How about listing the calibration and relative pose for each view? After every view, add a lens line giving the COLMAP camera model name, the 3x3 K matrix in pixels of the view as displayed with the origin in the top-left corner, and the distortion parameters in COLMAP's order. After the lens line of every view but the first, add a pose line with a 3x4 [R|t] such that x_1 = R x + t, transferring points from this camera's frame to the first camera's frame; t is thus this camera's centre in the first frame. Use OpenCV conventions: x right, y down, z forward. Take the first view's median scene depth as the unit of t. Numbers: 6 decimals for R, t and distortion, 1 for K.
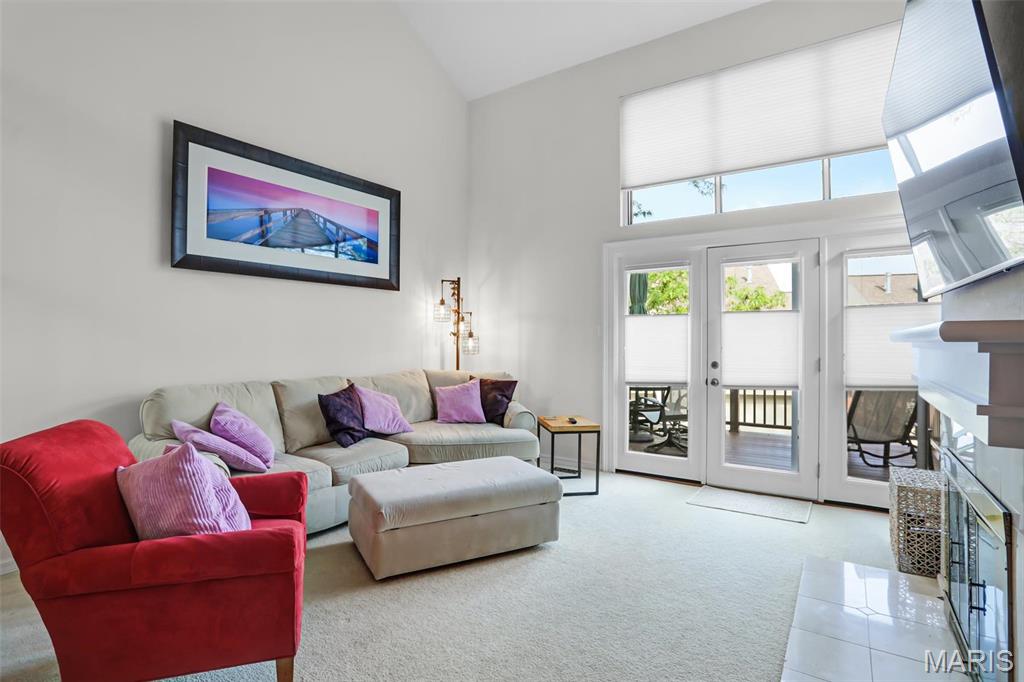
lens RADIAL K [[505.9, 0, 517.7], [0, 505.9, 341.7], [0, 0, 1]] dist [-0.049481, 0.018010]
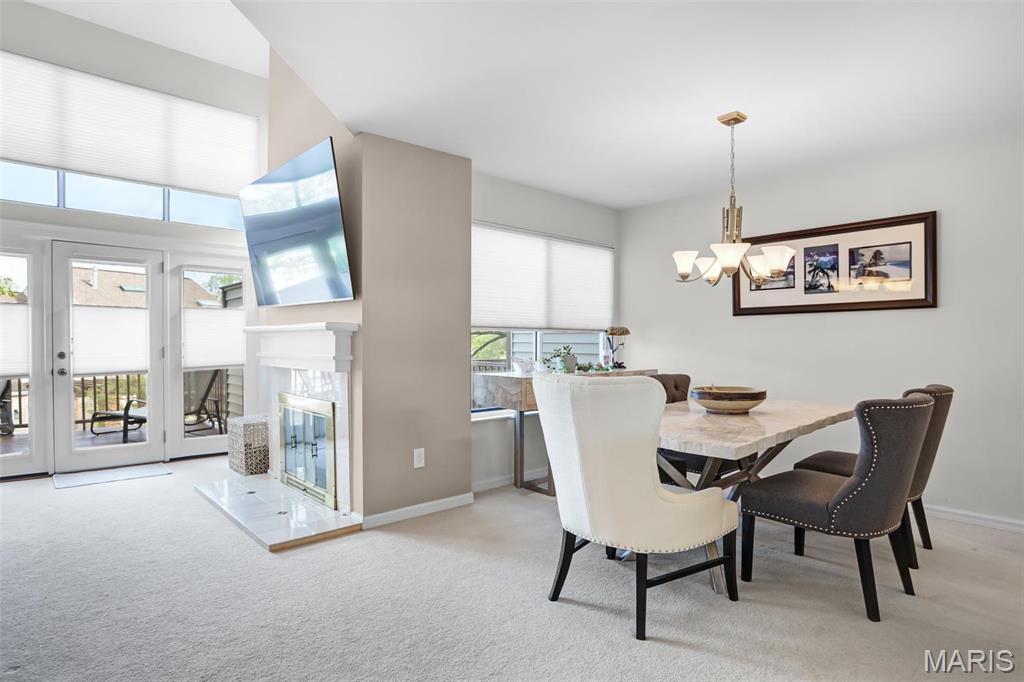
lens RADIAL K [[545.9, 0, 486.9], [0, 545.9, 354.0], [0, 0, 1]] dist [-0.015375, 0.002874]
pose [[0.280360, -0.019192, 0.959703, -0.429436], [-0.003562, 0.999772, 0.021034, 0.017095], [-0.959888, -0.009315, 0.280227, -0.149150]]
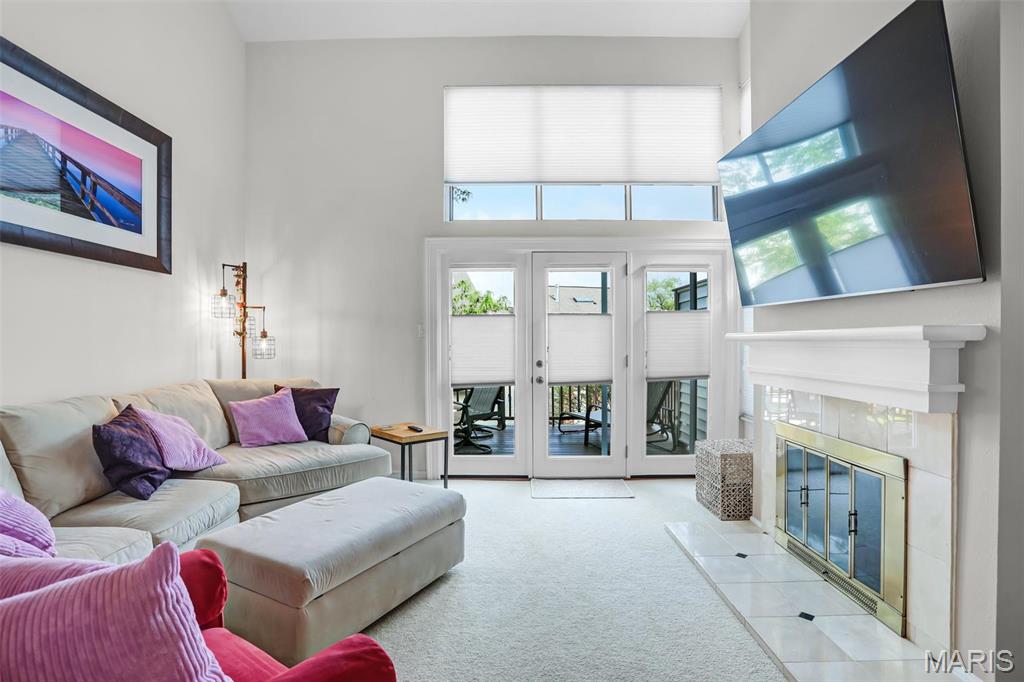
lens RADIAL K [[505.9, 0, 512.7], [0, 505.9, 352.3], [0, 0, 1]] dist [-0.049481, 0.018010]
pose [[0.839233, -0.014936, 0.543566, -0.232863], [0.005206, 0.999798, 0.019434, 0.001227], [-0.543746, -0.013480, 0.839141, 0.138015]]
